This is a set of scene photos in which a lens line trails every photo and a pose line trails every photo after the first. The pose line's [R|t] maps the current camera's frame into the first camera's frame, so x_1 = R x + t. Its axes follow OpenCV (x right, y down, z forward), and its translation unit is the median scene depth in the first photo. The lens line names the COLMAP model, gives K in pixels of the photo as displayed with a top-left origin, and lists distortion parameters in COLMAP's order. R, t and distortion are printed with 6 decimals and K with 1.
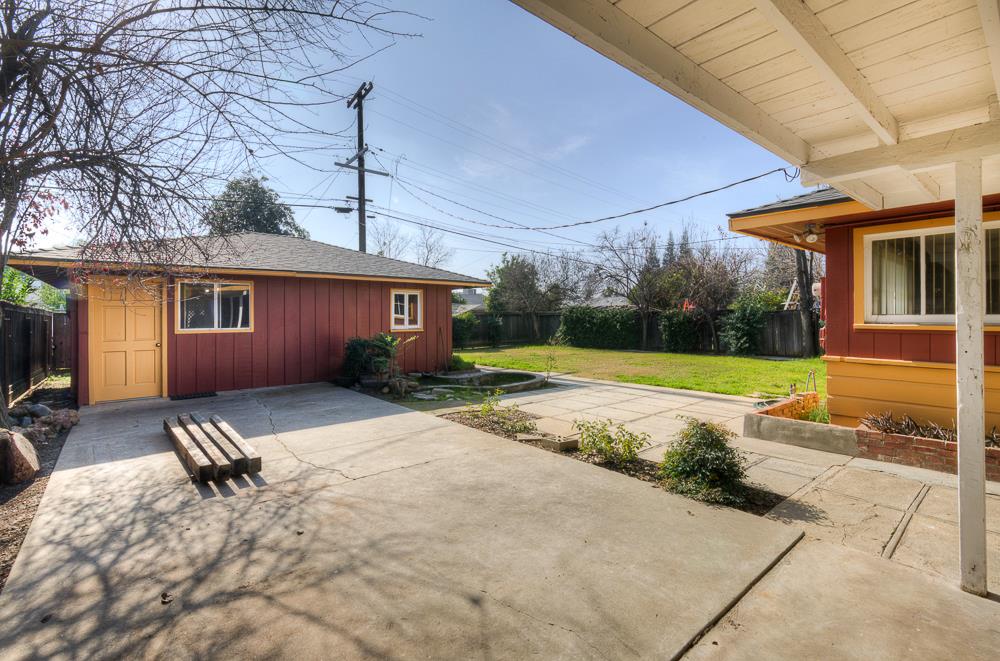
lens RADIAL K [[440.7, 0, 508.5], [0, 440.7, 318.3], [0, 0, 1]] dist [-0.001069, -0.000212]
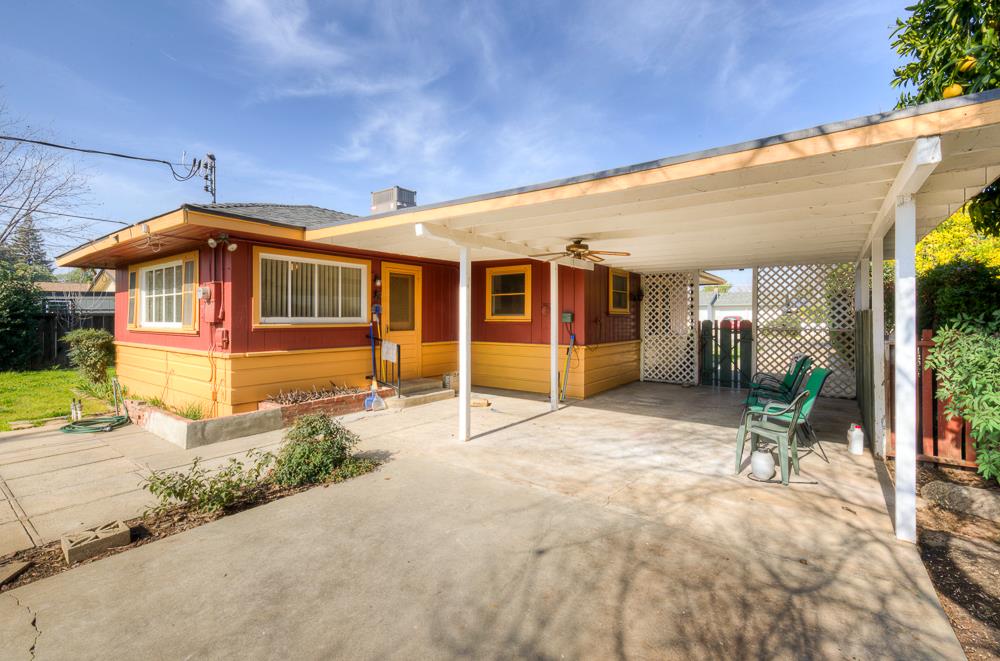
lens RADIAL K [[440.7, 0, 508.5], [0, 440.7, 318.3], [0, 0, 1]] dist [-0.001069, -0.000212]
pose [[-0.252903, 0.009569, 0.967444, -0.724707], [-0.001757, 0.999945, -0.010349, 0.008078], [-0.967490, -0.004317, -0.252872, 0.824352]]
